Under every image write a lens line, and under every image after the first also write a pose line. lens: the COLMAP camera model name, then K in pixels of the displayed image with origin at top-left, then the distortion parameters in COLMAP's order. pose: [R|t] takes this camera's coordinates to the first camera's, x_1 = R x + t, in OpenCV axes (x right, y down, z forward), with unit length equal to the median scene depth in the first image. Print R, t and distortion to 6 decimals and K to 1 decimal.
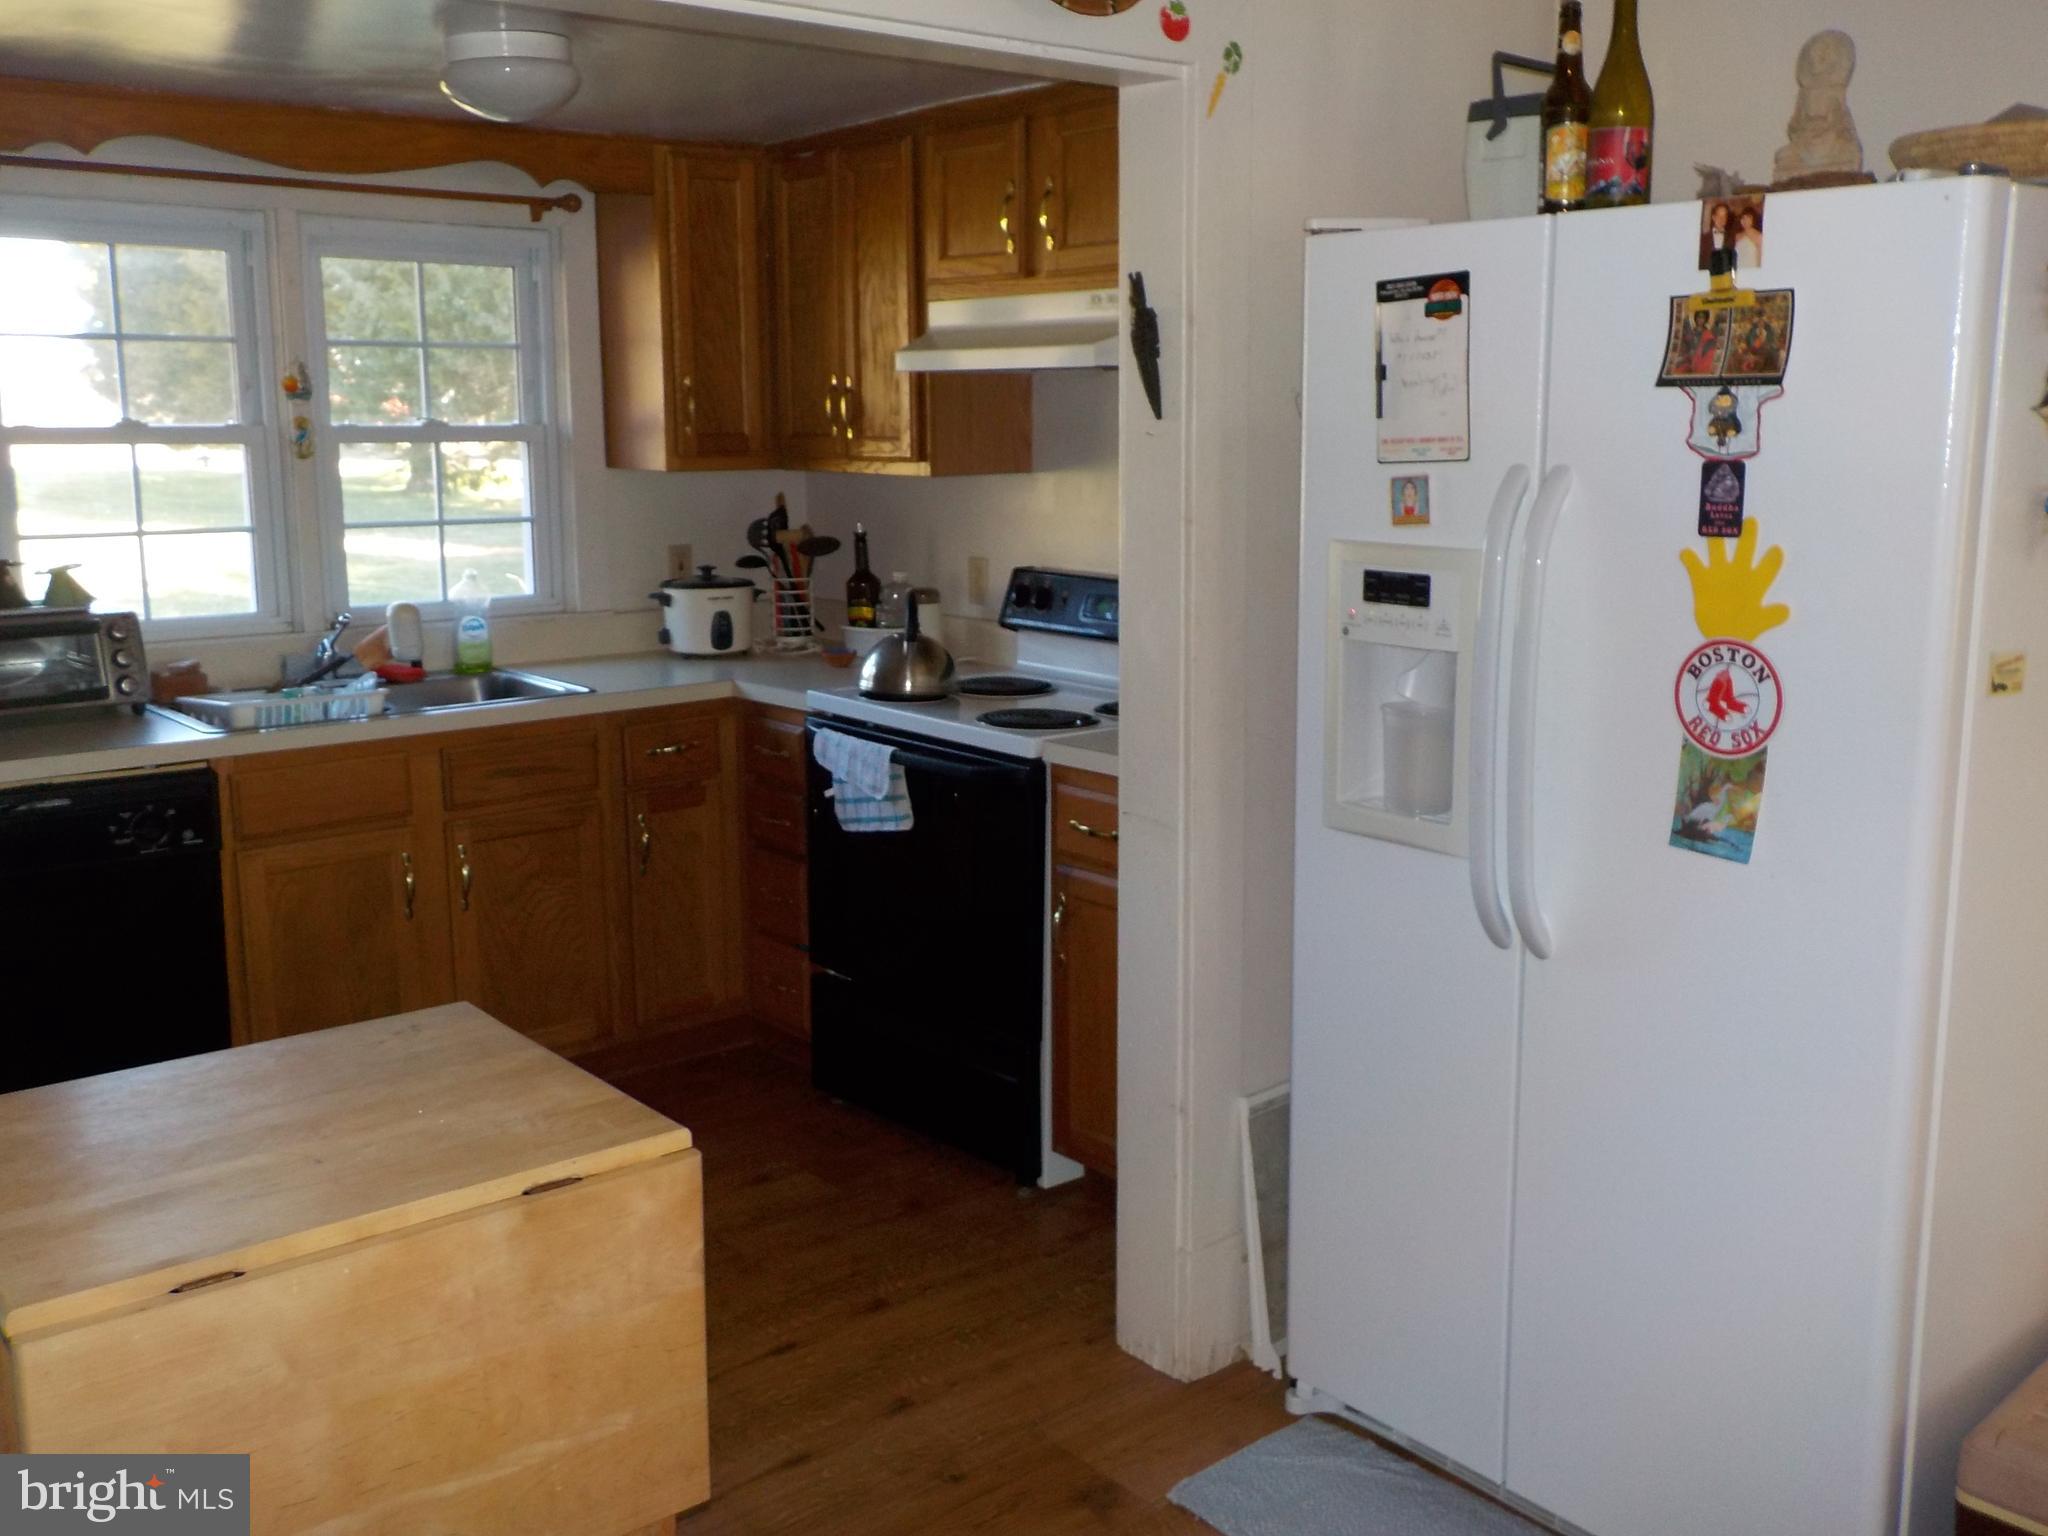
lens RADIAL K [[1901.7, 0, 1032.1], [0, 1901.7, 762.4], [0, 0, 1]] dist [0.010934, 0.007110]
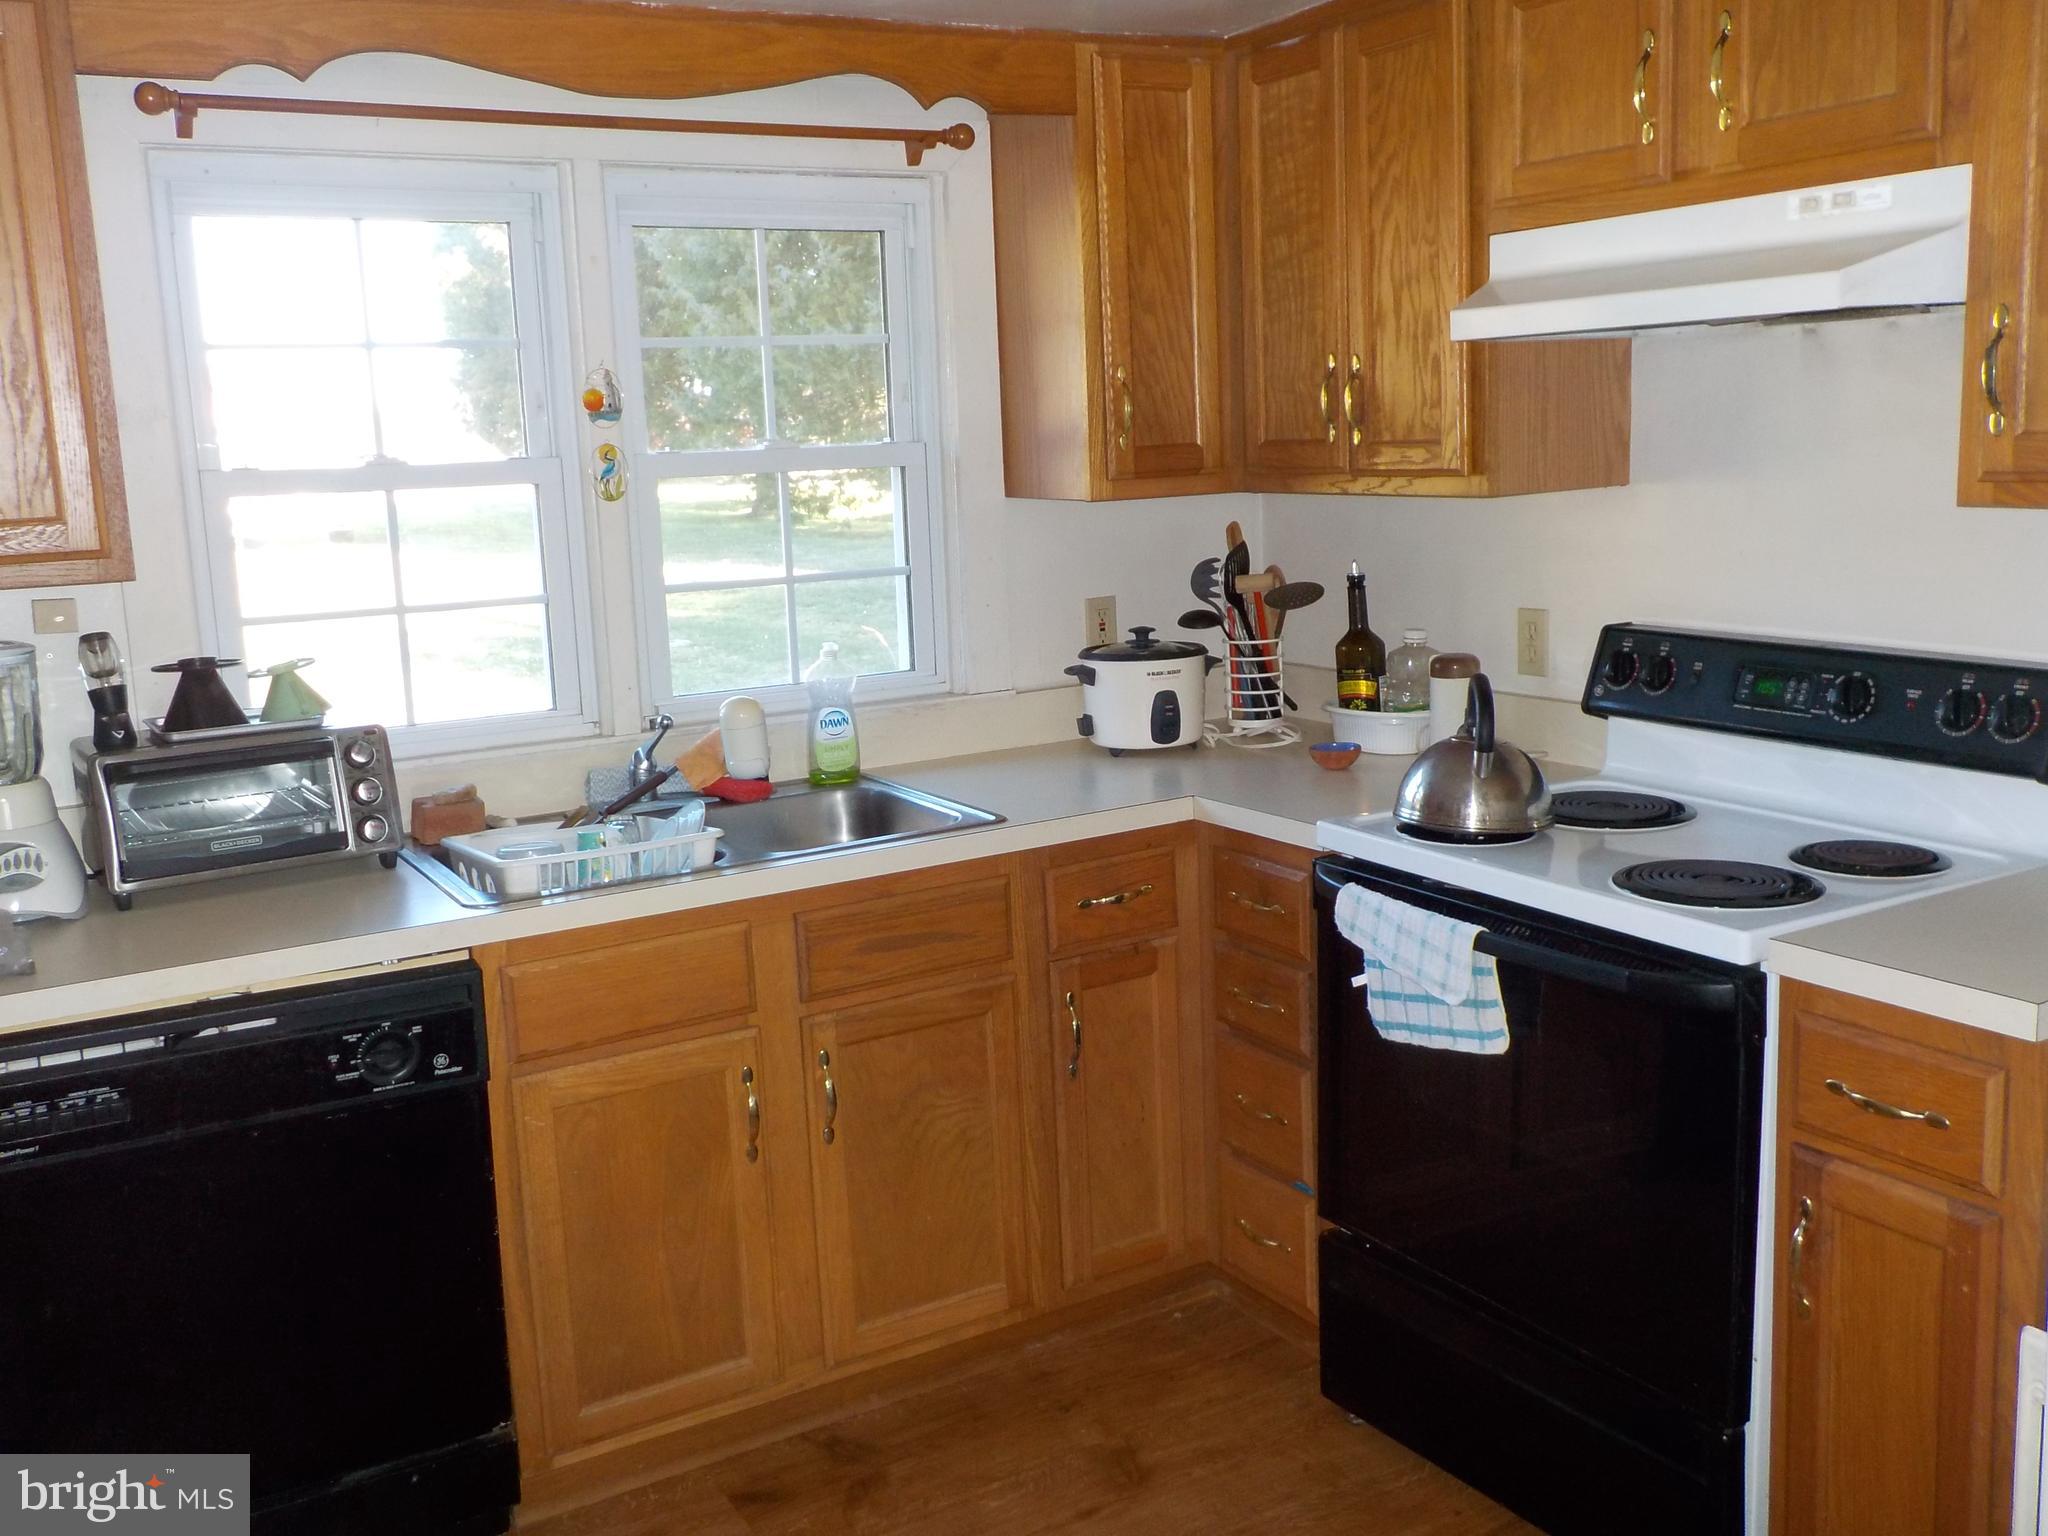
lens RADIAL K [[1901.7, 0, 1032.1], [0, 1901.7, 762.4], [0, 0, 1]] dist [0.010934, 0.007110]
pose [[0.985018, -0.008617, -0.172236, -0.095681], [0.007976, 0.999958, -0.004415, -0.053225], [0.172267, 0.002975, 0.985046, 0.301201]]
